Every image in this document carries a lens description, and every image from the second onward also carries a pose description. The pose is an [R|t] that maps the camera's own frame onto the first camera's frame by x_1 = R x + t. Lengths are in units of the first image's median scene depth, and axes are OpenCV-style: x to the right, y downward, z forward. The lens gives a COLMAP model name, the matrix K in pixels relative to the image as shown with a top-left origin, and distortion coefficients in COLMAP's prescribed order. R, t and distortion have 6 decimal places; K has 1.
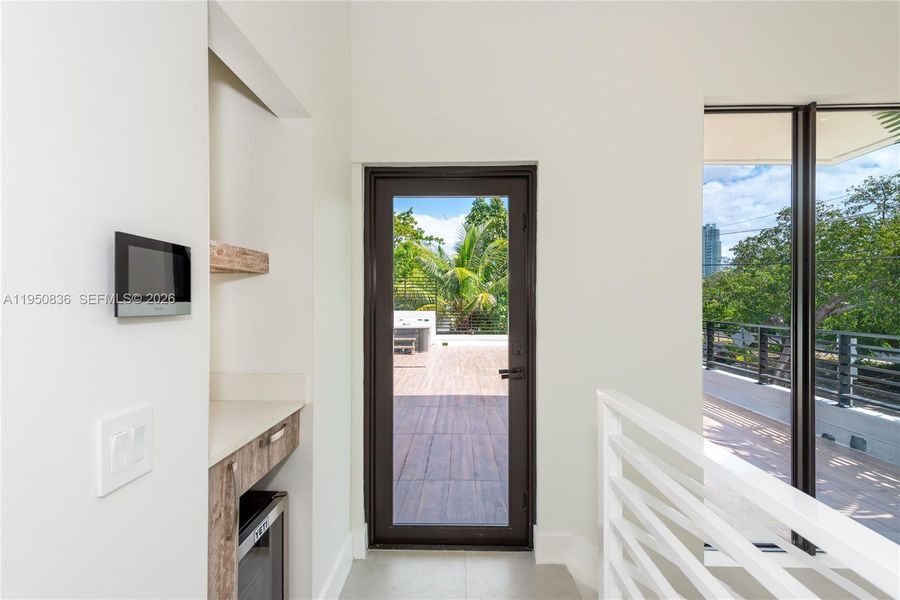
lens RADIAL K [[440.3, 0, 441.2], [0, 440.3, 301.3], [0, 0, 1]] dist [0.016727, -0.002726]
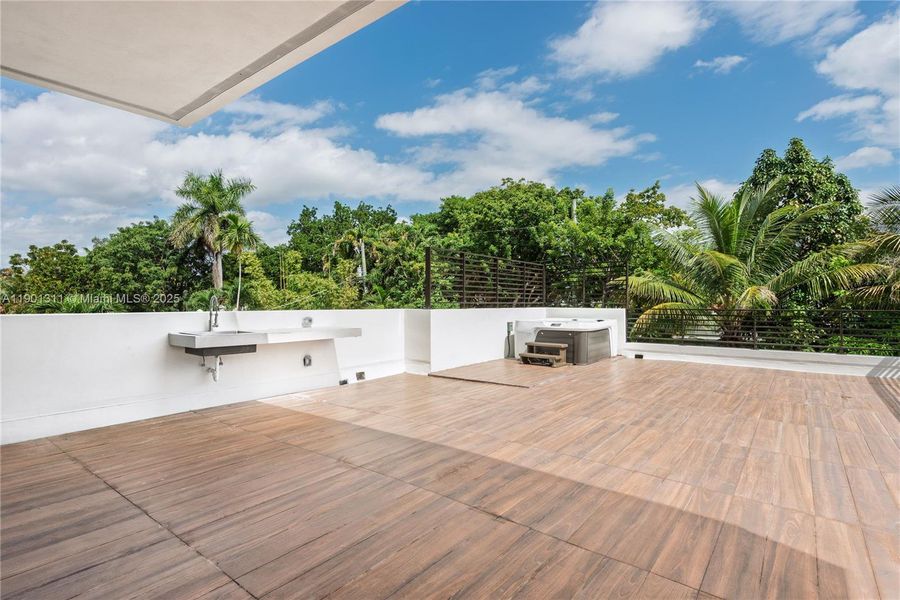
lens RADIAL K [[440.3, 0, 449.6], [0, 440.3, 299.3], [0, 0, 1]] dist [0.016727, -0.002726]
pose [[0.811076, -0.004160, -0.584926, 0.107681], [-0.002772, 0.999936, -0.010956, 0.009967], [0.584934, 0.010508, 0.811013, 0.164342]]
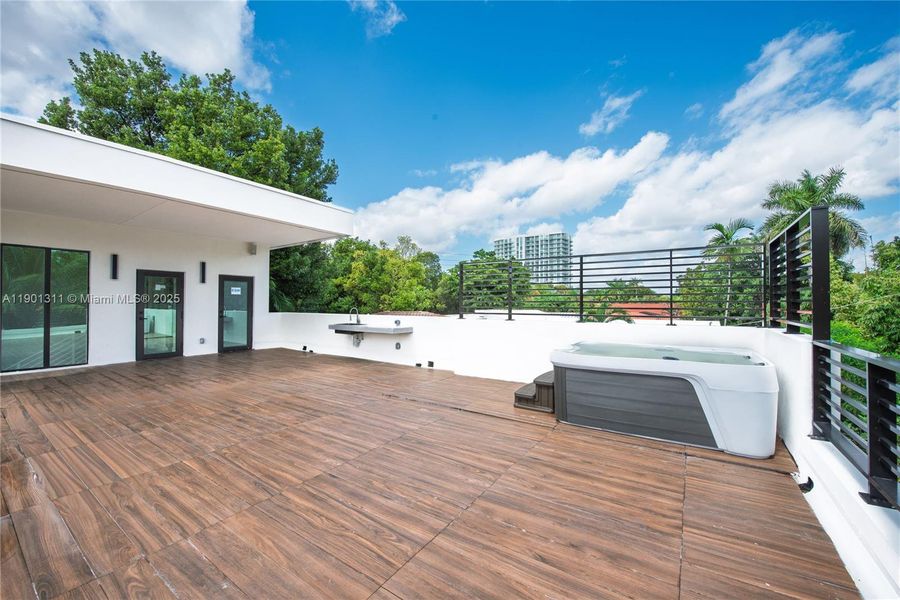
lens RADIAL K [[354.5, 0, 446.2], [0, 354.5, 301.4], [0, 0, 1]] dist [0.007751, -0.001264]
pose [[-0.530986, -0.012361, -0.847290, 0.168240], [-0.012702, 0.999897, -0.006627, -0.000009], [0.847285, 0.007244, -0.531089, 0.585764]]
